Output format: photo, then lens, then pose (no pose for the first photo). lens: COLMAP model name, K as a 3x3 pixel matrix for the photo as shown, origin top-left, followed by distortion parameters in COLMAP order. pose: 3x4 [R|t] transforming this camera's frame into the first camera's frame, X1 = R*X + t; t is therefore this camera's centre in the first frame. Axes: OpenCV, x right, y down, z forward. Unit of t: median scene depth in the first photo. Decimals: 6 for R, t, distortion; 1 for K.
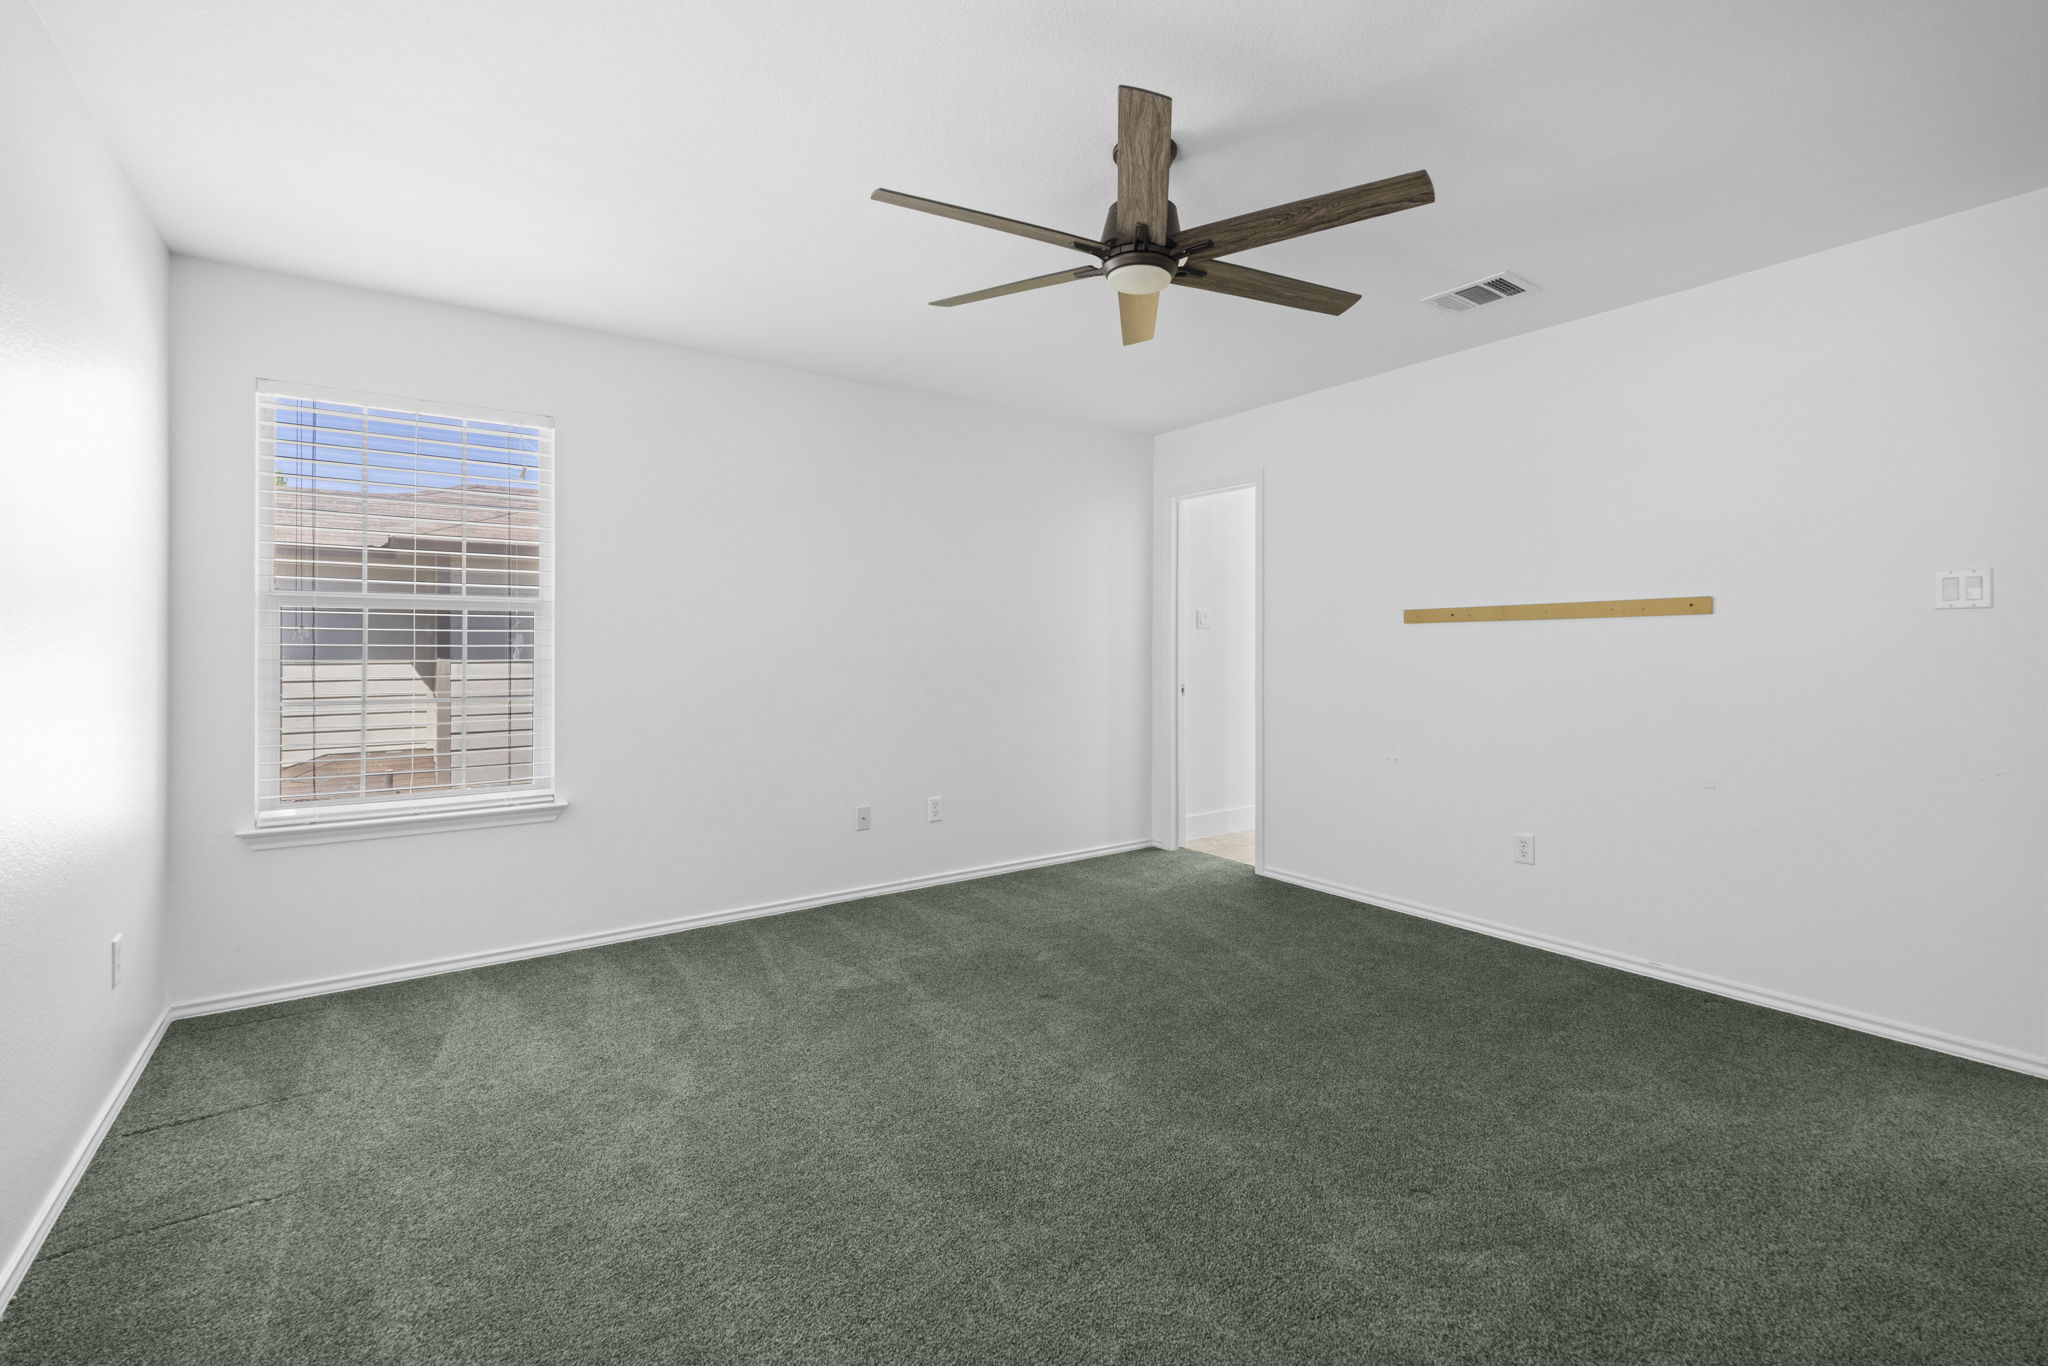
lens RADIAL K [[896.8, 0, 1019.3], [0, 896.8, 648.7], [0, 0, 1]] dist [0.000193, -0.000340]
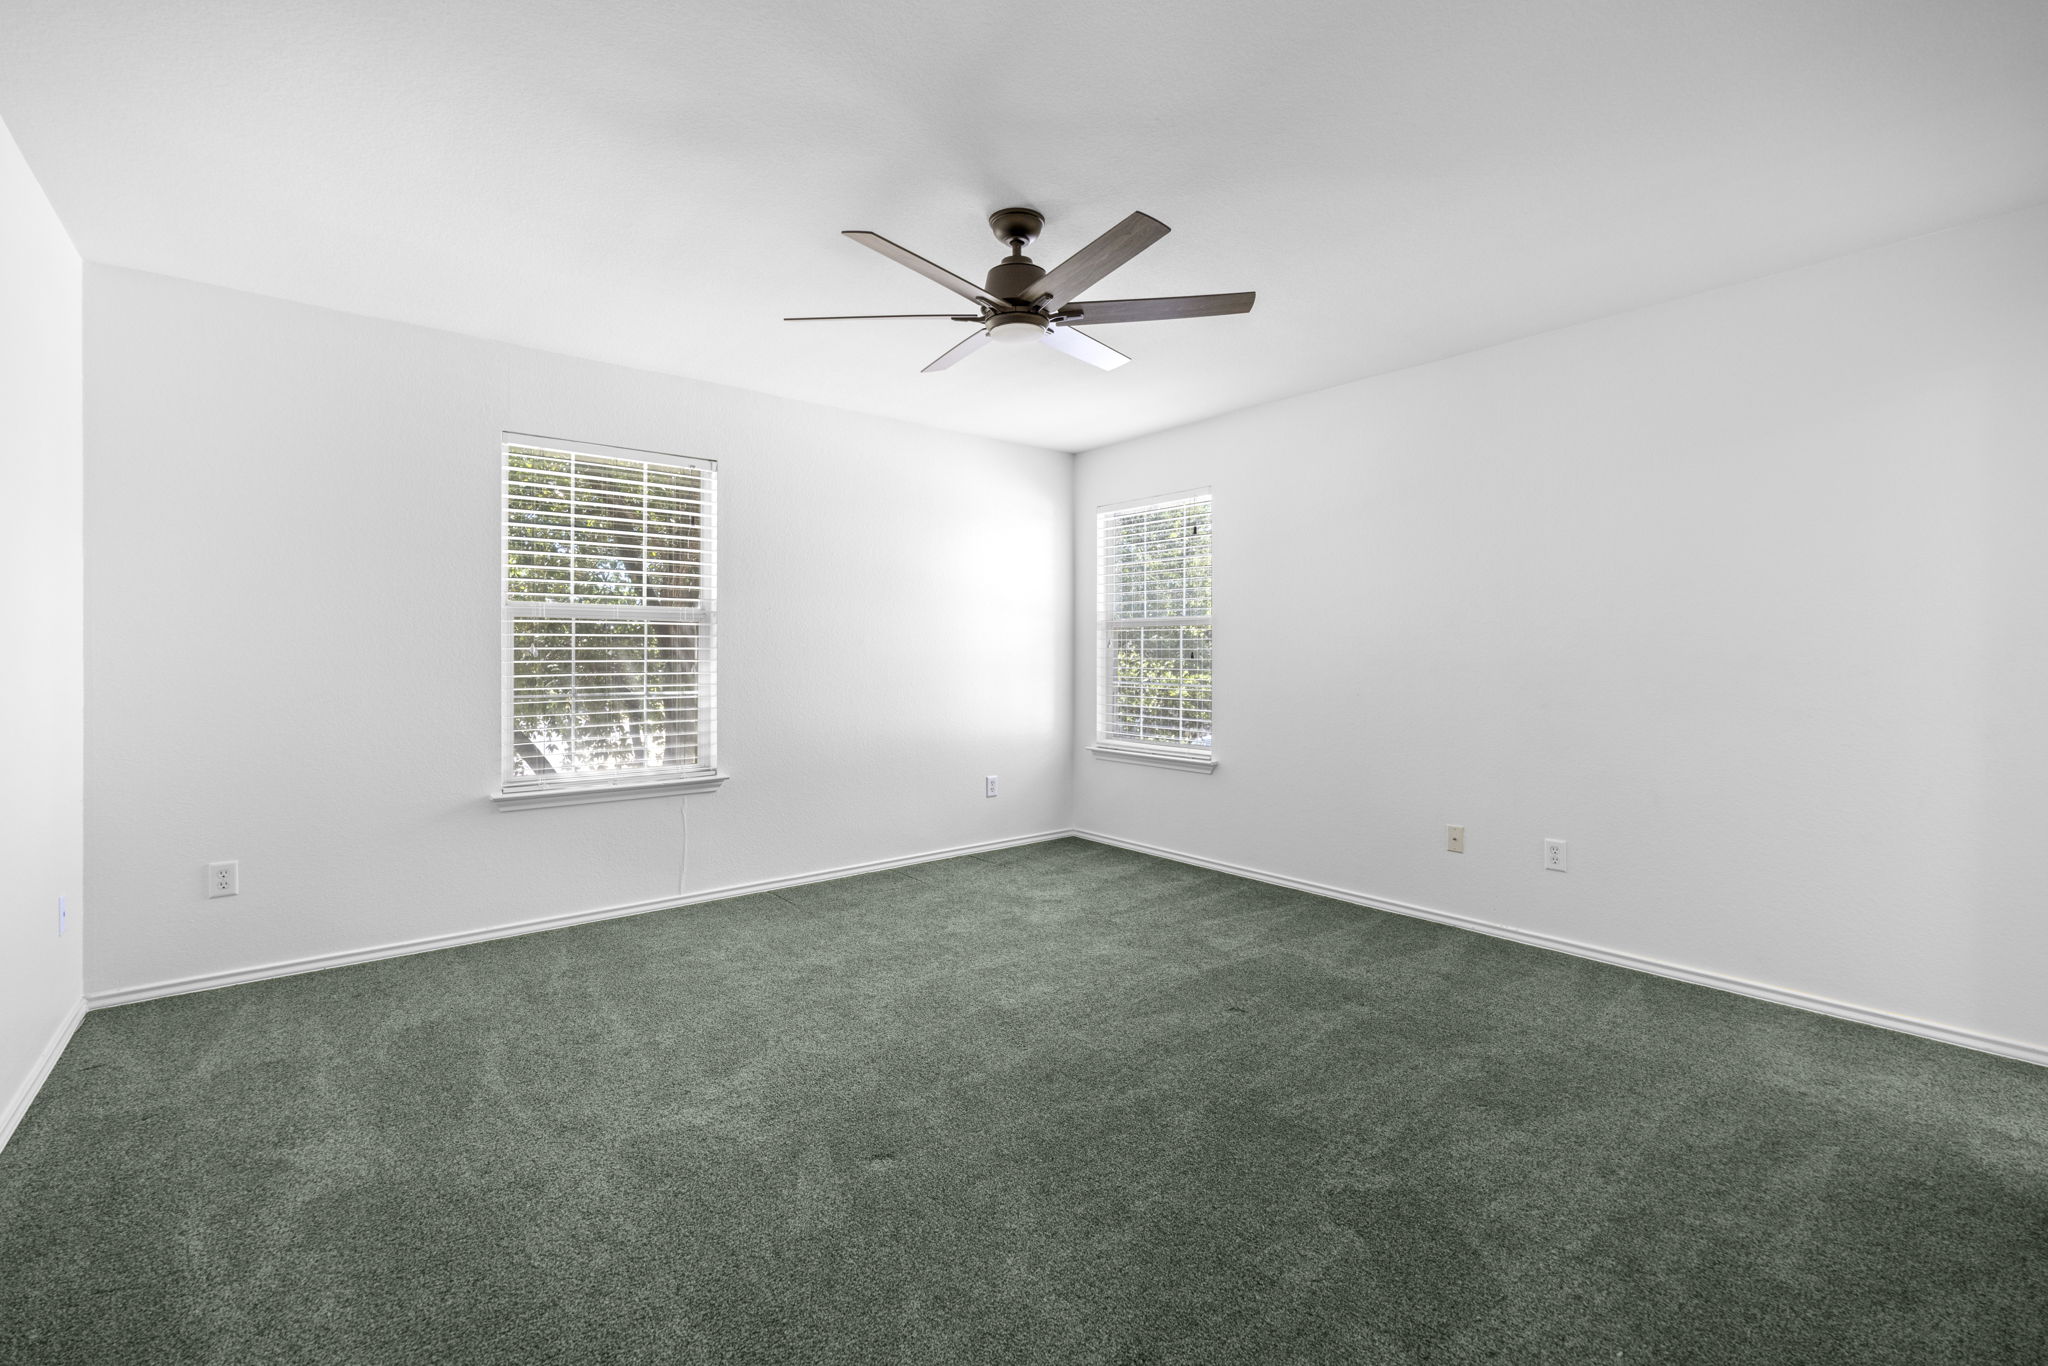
lens RADIAL K [[896.8, 0, 1019.3], [0, 896.8, 648.7], [0, 0, 1]] dist [0.000193, -0.000340]
pose [[0.064424, 0.000803, -0.997922, 0.937376], [-0.000338, 1.000000, 0.000782, -0.006922], [0.997923, 0.000287, 0.064424, 0.659553]]
